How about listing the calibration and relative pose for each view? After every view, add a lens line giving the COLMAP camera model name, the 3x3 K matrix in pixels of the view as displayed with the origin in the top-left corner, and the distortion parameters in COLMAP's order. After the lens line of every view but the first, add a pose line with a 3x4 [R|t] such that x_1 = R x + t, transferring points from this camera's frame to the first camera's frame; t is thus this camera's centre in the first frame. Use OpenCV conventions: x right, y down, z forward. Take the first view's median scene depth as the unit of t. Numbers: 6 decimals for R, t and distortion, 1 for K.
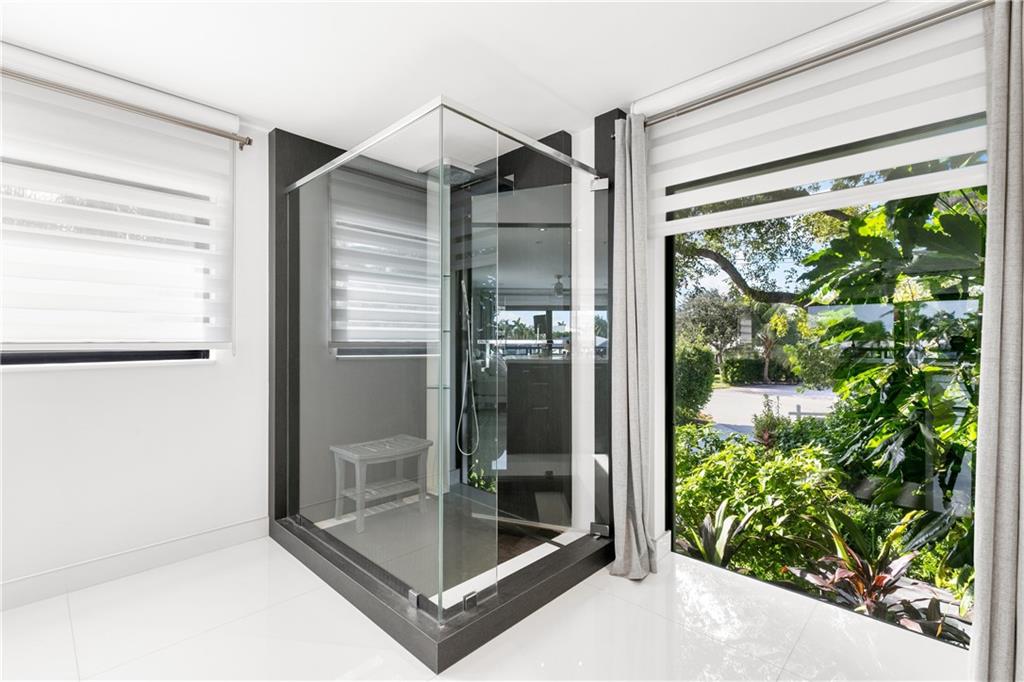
lens RADIAL K [[458.8, 0, 512.6], [0, 458.8, 339.3], [0, 0, 1]] dist [0.000956, 0.000277]
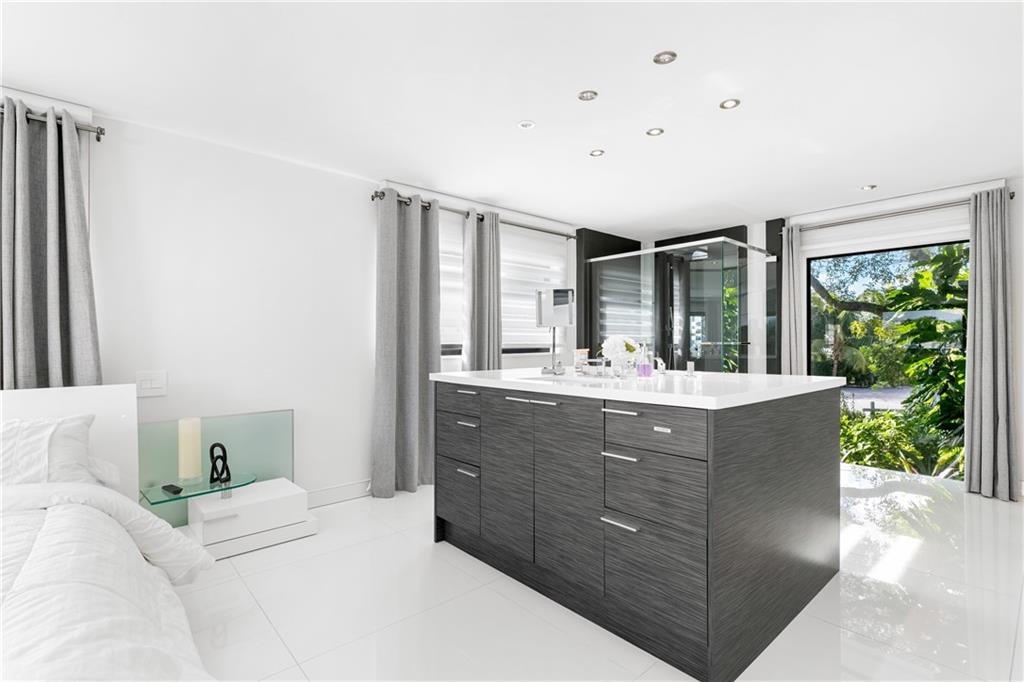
lens RADIAL K [[483.3, 0, 497.1], [0, 483.3, 342.5], [0, 0, 1]] dist [-0.012068, -0.000356]
pose [[0.995013, -0.001429, -0.099733, -0.512833], [0.001735, 0.999994, 0.002984, -0.003298], [0.099728, -0.003142, 0.995010, -0.751531]]
